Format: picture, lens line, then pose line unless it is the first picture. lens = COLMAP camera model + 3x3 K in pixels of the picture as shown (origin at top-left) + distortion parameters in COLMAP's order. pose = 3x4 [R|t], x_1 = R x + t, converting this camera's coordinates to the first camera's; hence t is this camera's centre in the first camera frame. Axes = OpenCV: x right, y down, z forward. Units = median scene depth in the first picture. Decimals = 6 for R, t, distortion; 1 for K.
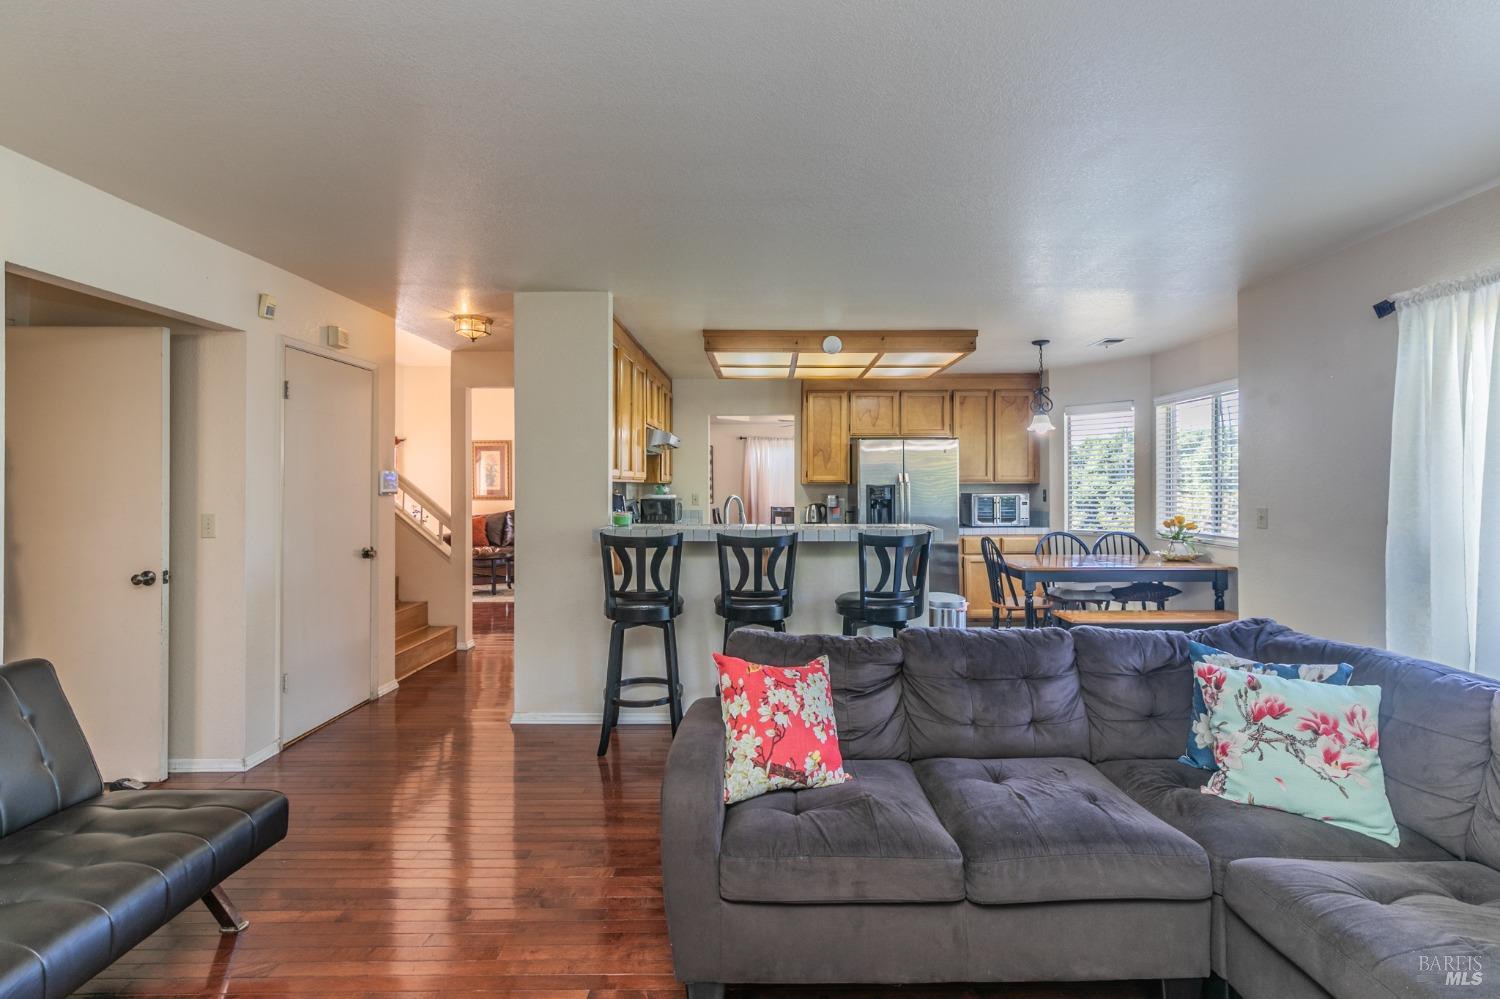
lens RADIAL K [[689.9, 0, 747.2], [0, 689.9, 490.3], [0, 0, 1]] dist [0.000785, -0.000955]
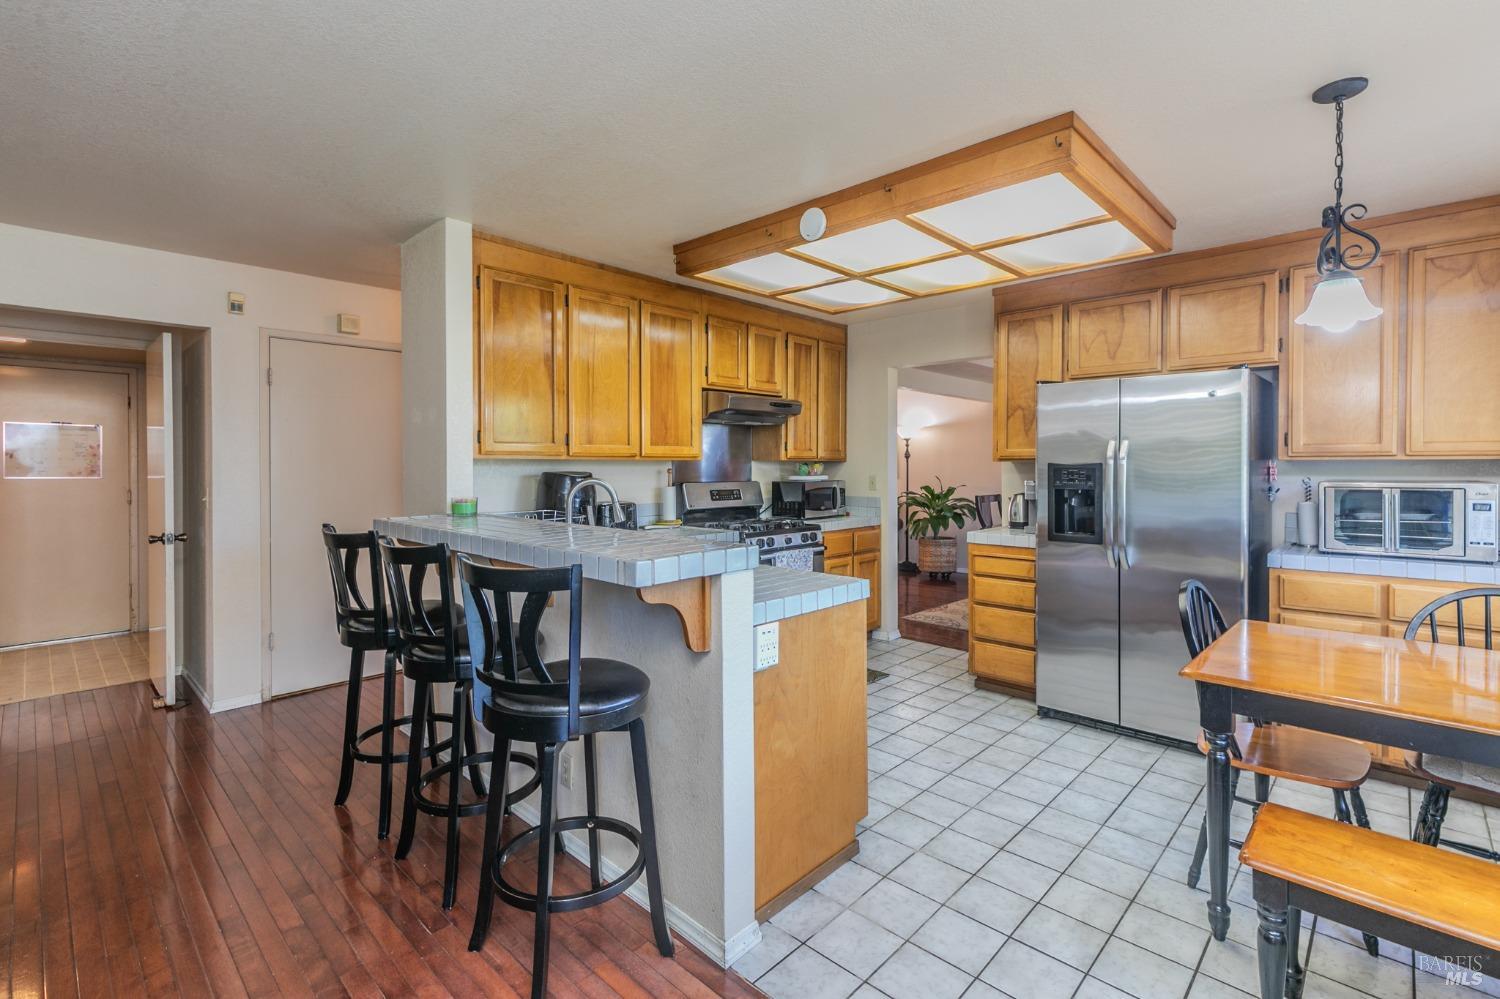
lens RADIAL K [[689.9, 0, 760.0], [0, 689.9, 469.6], [0, 0, 1]] dist [0.000785, -0.000955]
pose [[0.732282, 0.006059, -0.680975, 0.387407], [-0.005288, 0.999981, 0.003212, -0.002247], [0.680981, 0.001249, 0.732300, 0.424116]]
